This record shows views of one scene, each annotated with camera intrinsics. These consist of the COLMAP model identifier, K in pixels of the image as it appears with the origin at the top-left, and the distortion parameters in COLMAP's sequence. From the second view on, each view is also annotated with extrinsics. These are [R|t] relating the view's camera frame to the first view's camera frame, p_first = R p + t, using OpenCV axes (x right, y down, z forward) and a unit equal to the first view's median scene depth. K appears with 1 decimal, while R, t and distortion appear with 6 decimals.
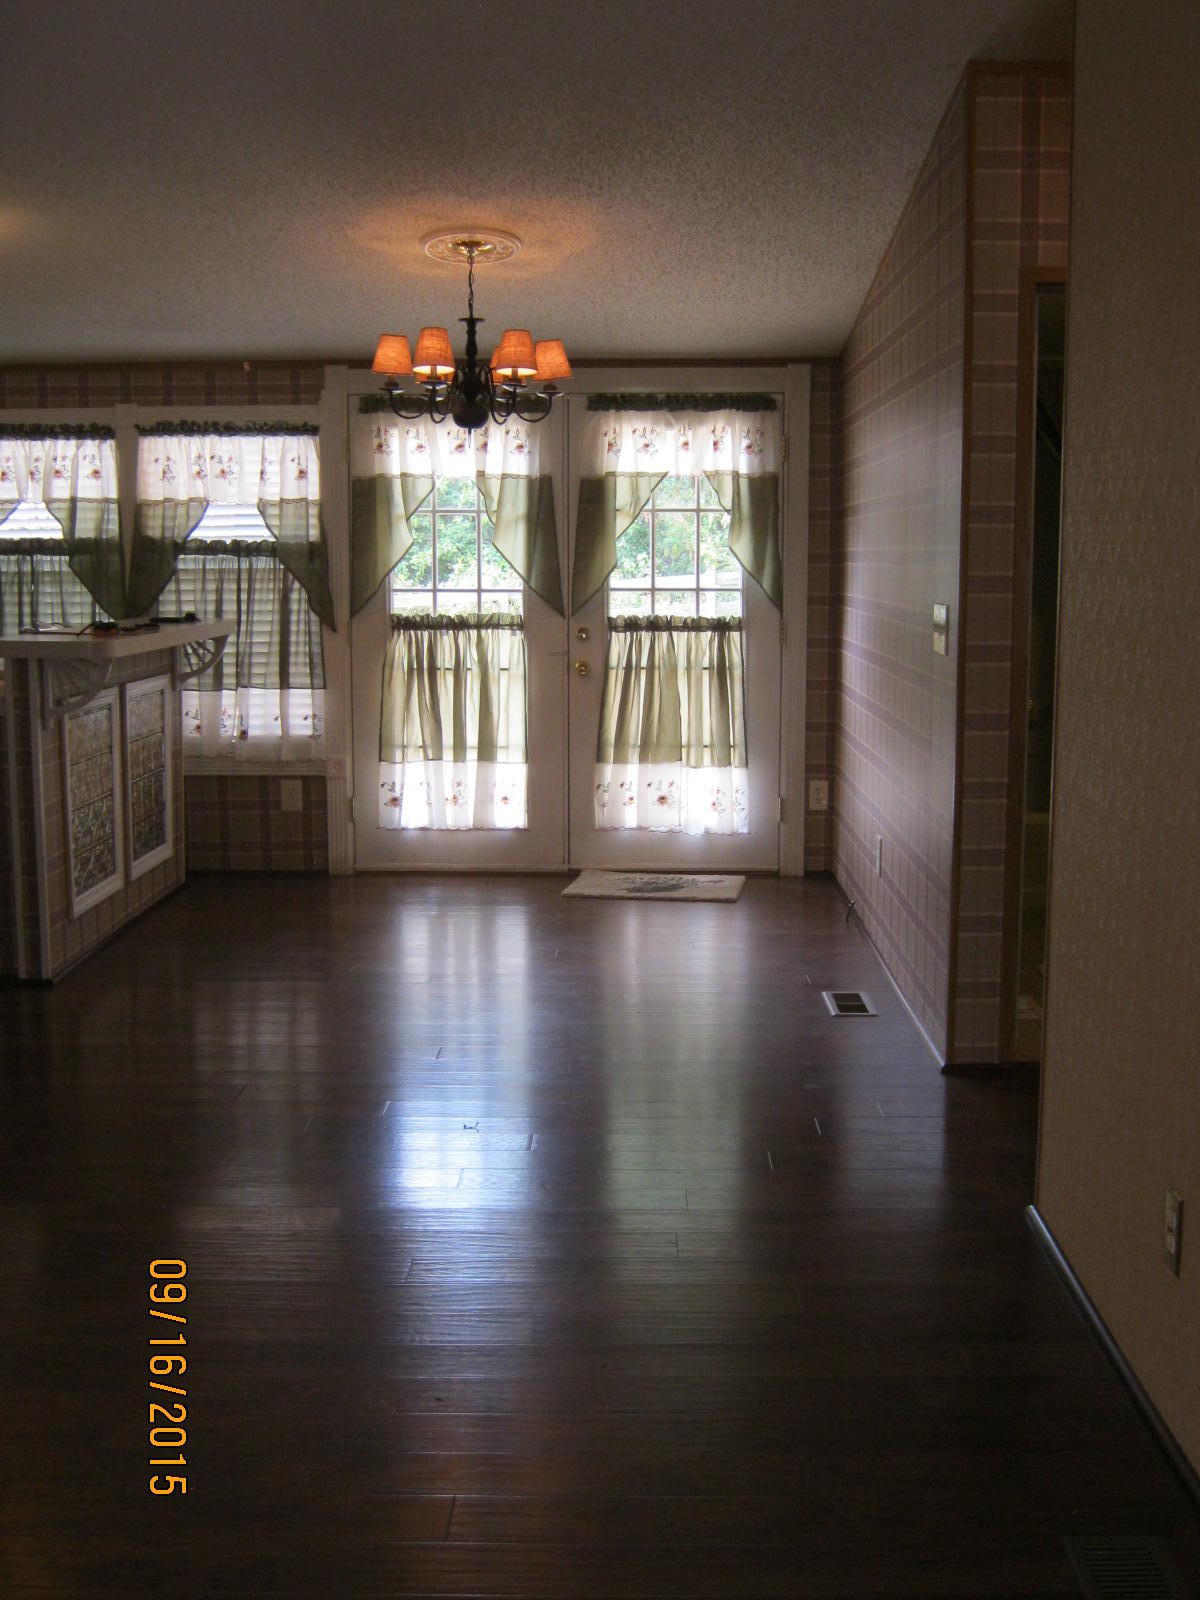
lens RADIAL K [[1769.5, 0, 600.0], [0, 1769.5, 800.0], [0, 0, 1]] dist [-0.116250, 0.087078]
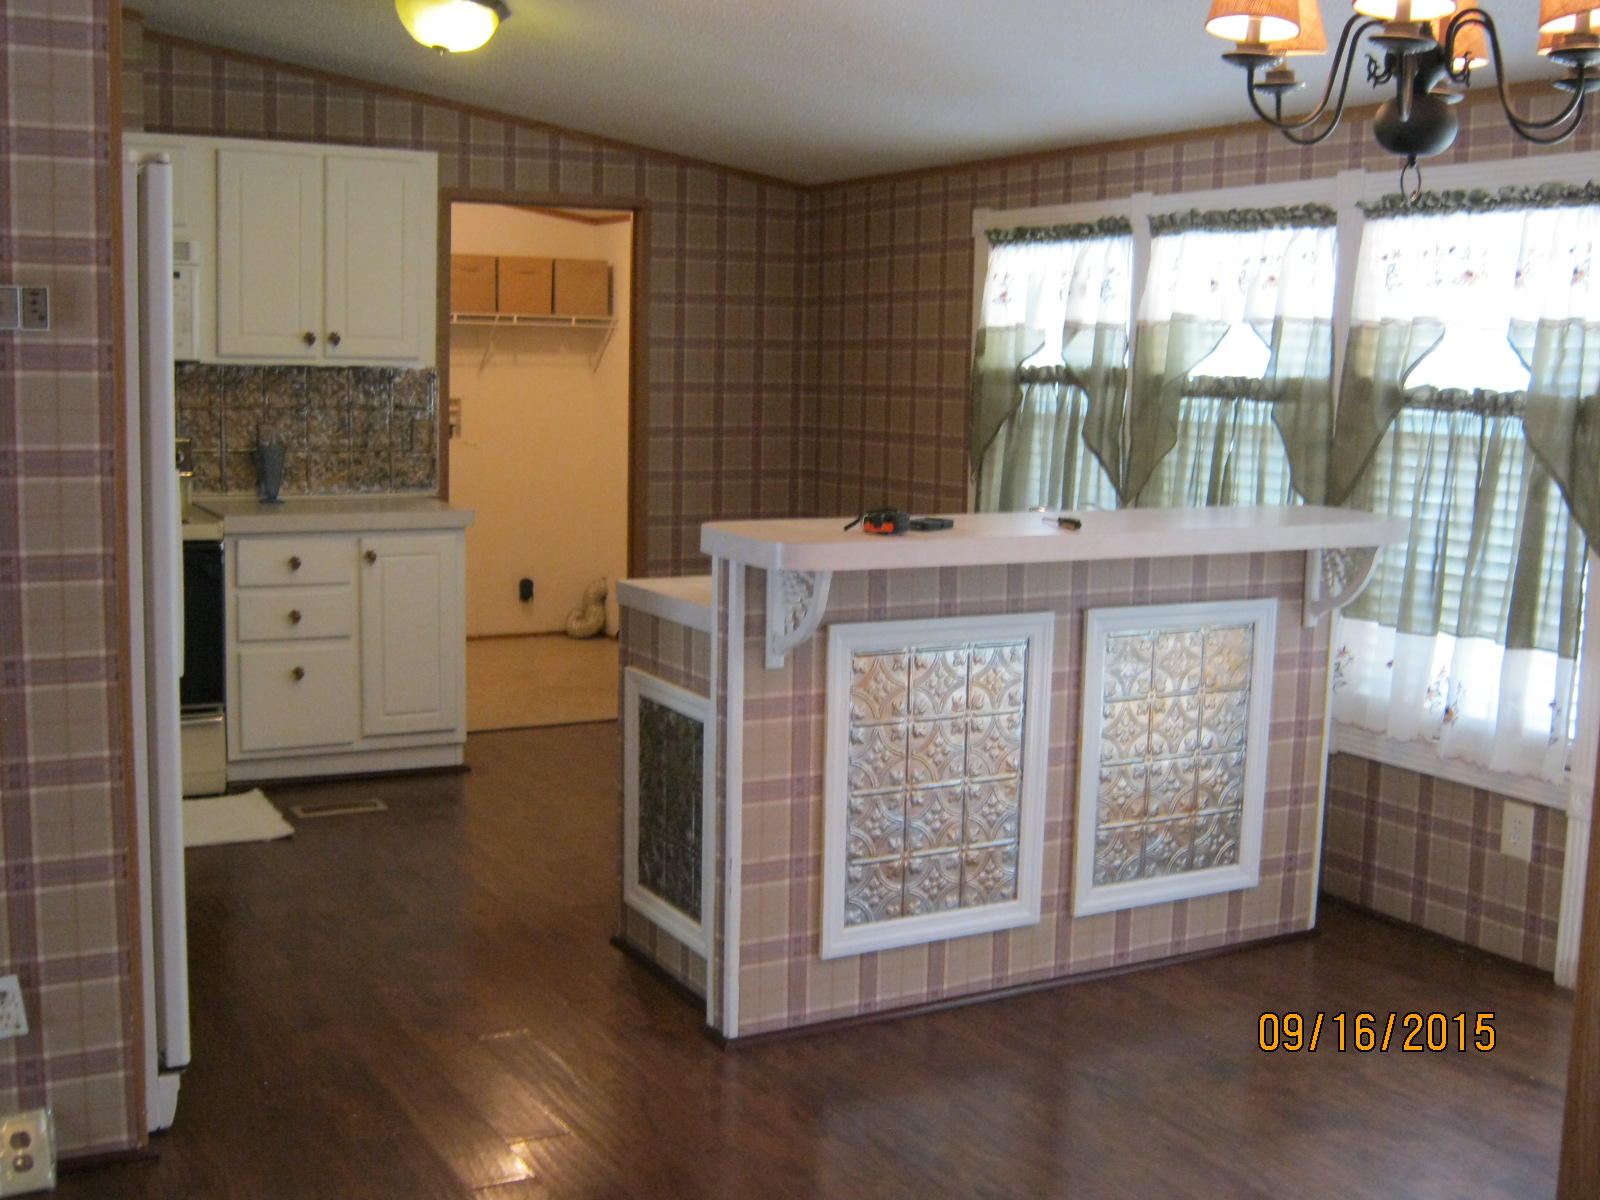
lens RADIAL K [[1769.5, 0, 790.4], [0, 1769.5, 592.3], [0, 0, 1]] dist [-0.116250, 0.087078]
pose [[0.500823, 0.121134, -0.857031, 0.188536], [-0.141848, 0.988258, 0.056790, -0.080516], [0.853847, 0.093127, 0.512125, 0.508419]]
